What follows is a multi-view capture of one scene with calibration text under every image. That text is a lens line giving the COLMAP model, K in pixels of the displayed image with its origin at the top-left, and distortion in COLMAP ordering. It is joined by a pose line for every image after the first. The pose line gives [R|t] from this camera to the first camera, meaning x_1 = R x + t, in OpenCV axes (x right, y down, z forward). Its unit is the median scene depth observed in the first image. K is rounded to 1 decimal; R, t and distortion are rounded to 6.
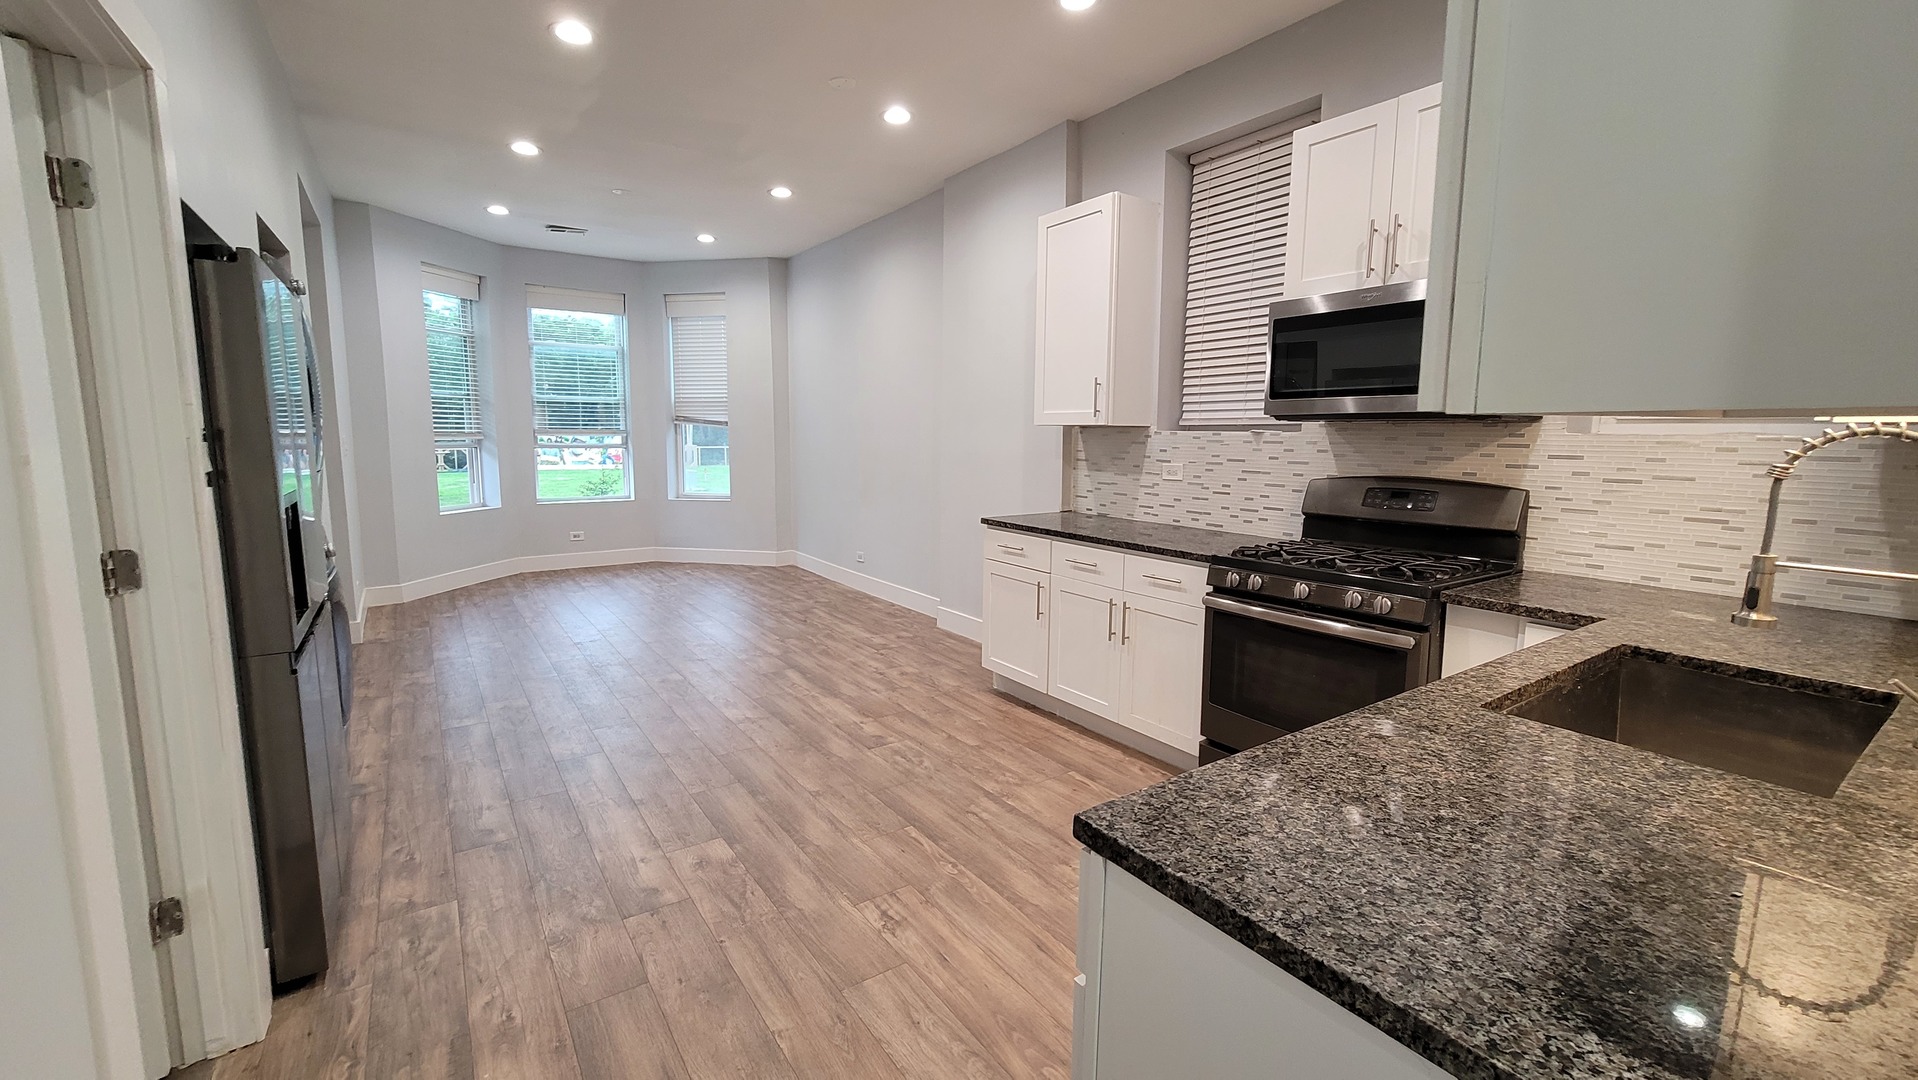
lens RADIAL K [[776.7, 0, 958.5], [0, 776.7, 533.2], [0, 0, 1]] dist [-0.000009, -0.000020]
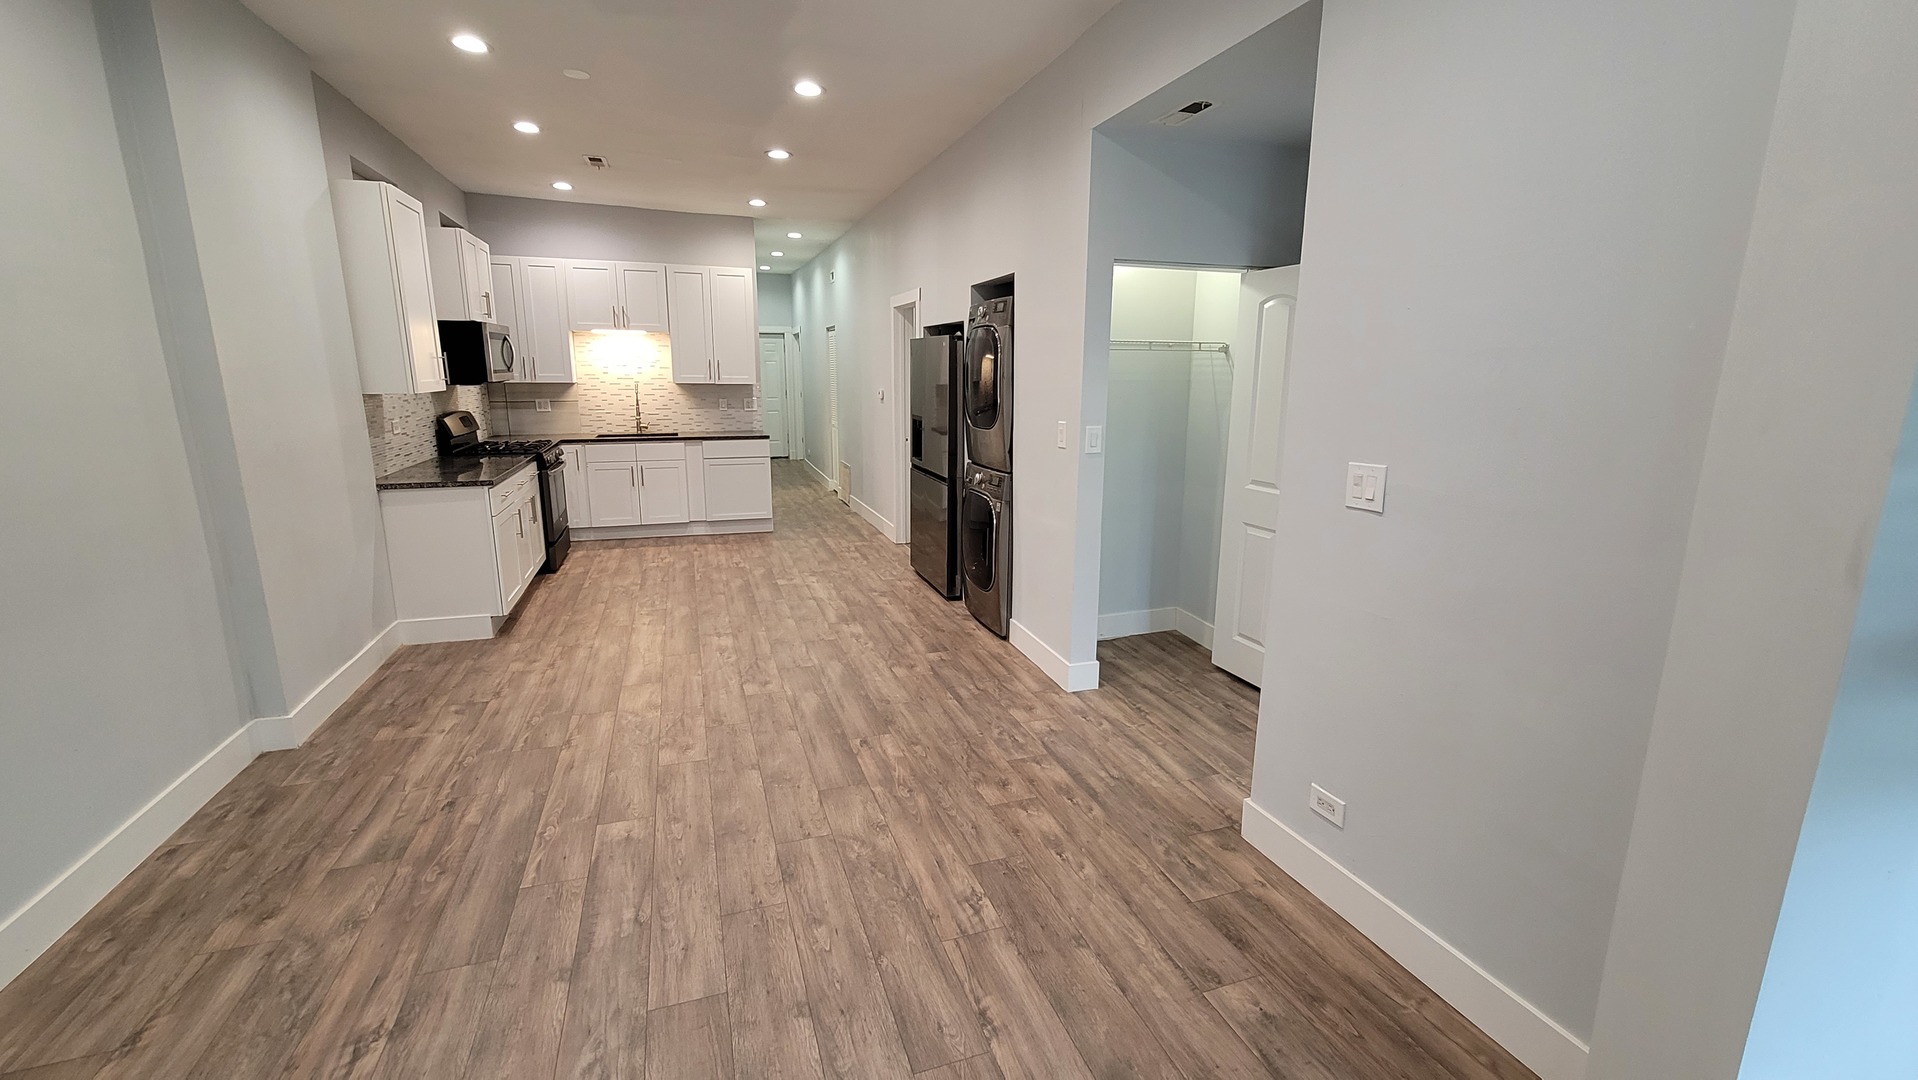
lens RADIAL K [[776.7, 0, 962.7], [0, 776.7, 536.2], [0, 0, 1]] dist [-0.000009, -0.000020]
pose [[-0.964414, -0.065323, 0.256200, -1.030175], [0.024846, 0.942320, 0.333791, -0.337199], [-0.263226, 0.328278, -0.907163, 2.134952]]
